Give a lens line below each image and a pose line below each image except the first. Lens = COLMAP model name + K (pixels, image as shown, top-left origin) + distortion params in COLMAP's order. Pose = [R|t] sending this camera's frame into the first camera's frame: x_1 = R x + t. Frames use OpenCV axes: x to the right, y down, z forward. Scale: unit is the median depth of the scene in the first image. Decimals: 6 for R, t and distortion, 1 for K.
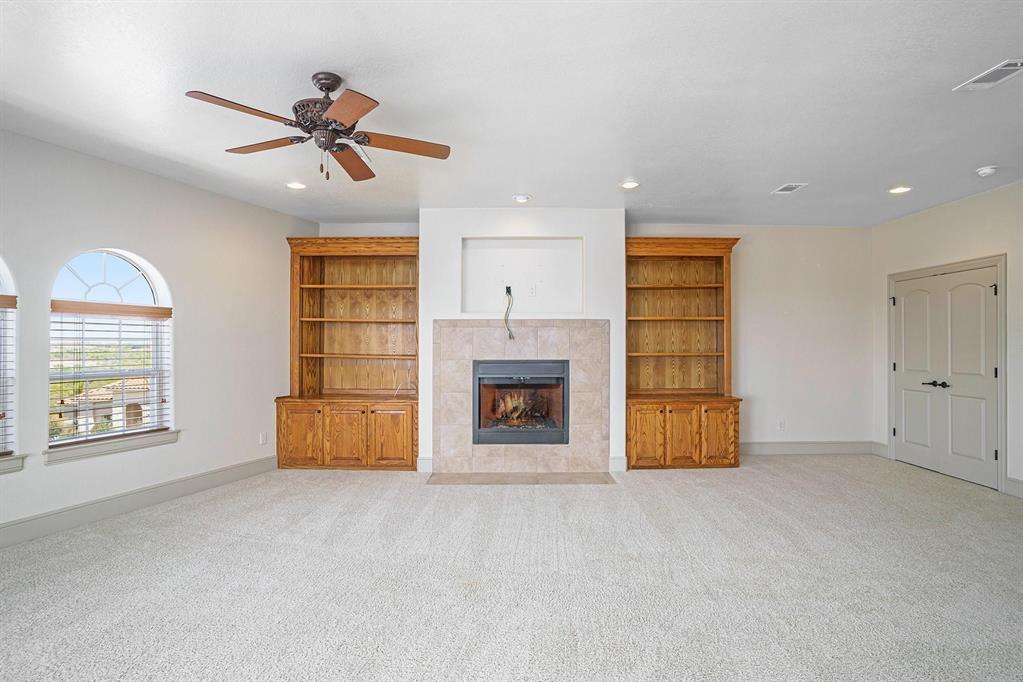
lens RADIAL K [[518.9, 0, 511.5], [0, 518.9, 341.0], [0, 0, 1]] dist [-0.081898, 0.037735]
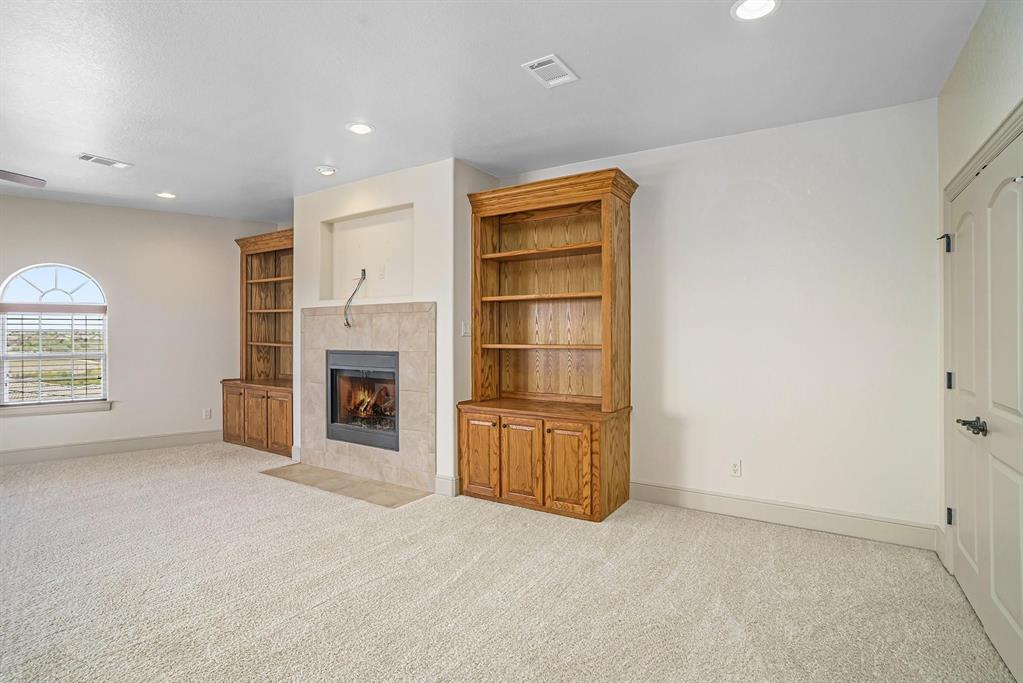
lens RADIAL K [[518.9, 0, 511.5], [0, 518.9, 341.5], [0, 0, 1]] dist [-0.081898, 0.037735]
pose [[0.838001, 0.008250, -0.545606, 0.717634], [0.005242, 0.999718, 0.023168, 0.001334], [0.545643, -0.022275, 0.837722, 0.398572]]
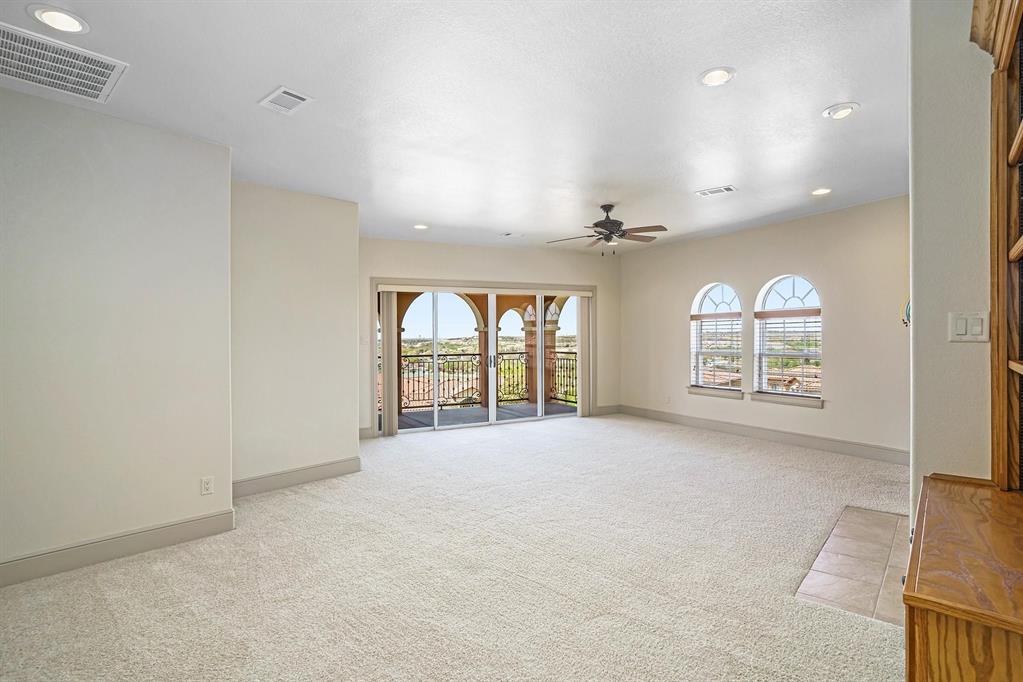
lens RADIAL K [[518.9, 0, 511.5], [0, 518.9, 341.0], [0, 0, 1]] dist [-0.081898, 0.037735]
pose [[-0.657095, 0.011287, -0.753723, 0.721643], [0.015795, 0.999875, 0.001203, 0.005608], [0.753642, -0.011114, -0.657191, 1.020912]]
